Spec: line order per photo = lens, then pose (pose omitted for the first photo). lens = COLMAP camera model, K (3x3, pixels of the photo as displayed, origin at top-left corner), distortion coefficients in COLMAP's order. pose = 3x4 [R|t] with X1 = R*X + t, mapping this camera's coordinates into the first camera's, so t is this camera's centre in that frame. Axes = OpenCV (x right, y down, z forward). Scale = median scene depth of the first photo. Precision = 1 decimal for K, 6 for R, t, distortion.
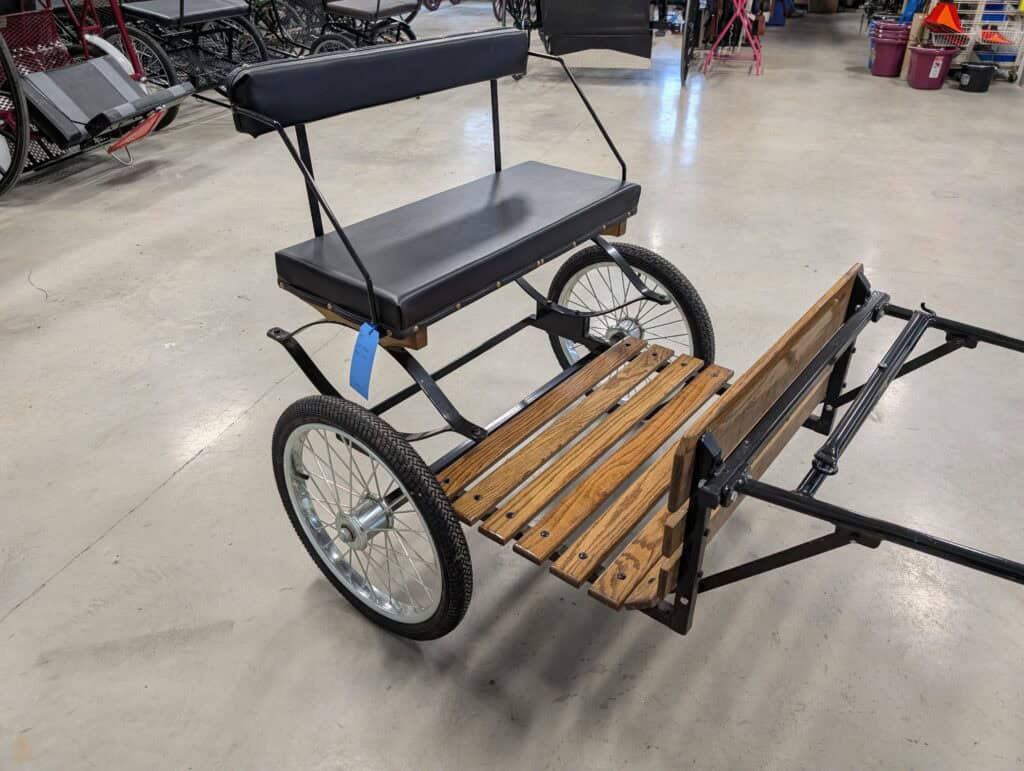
lens RADIAL K [[749.9, 0, 512.9], [0, 749.9, 407.0], [0, 0, 1]] dist [0.002668, 0.000057]
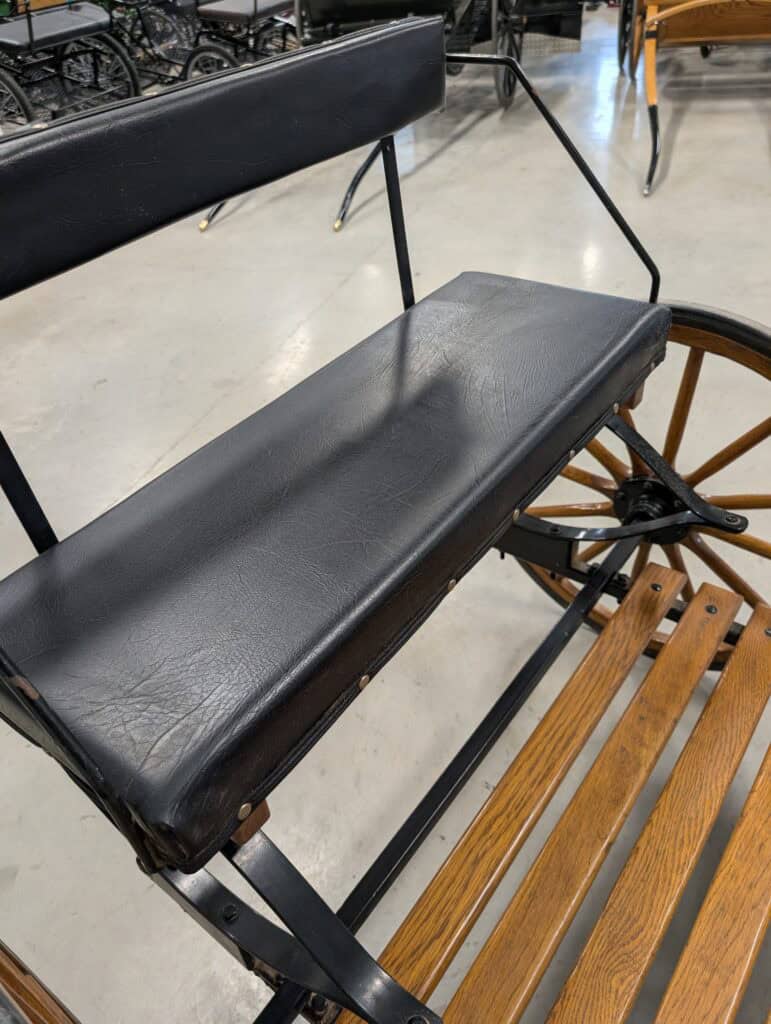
lens RADIAL K [[749.9, 0, 385.5], [0, 749.9, 512.0], [0, 0, 1]] dist [0.002668, 0.000057]
pose [[0.996231, -0.050070, -0.070828, -0.001171], [0.057744, 0.992163, 0.110806, -0.047368], [0.064725, -0.114479, 0.991315, 0.094596]]
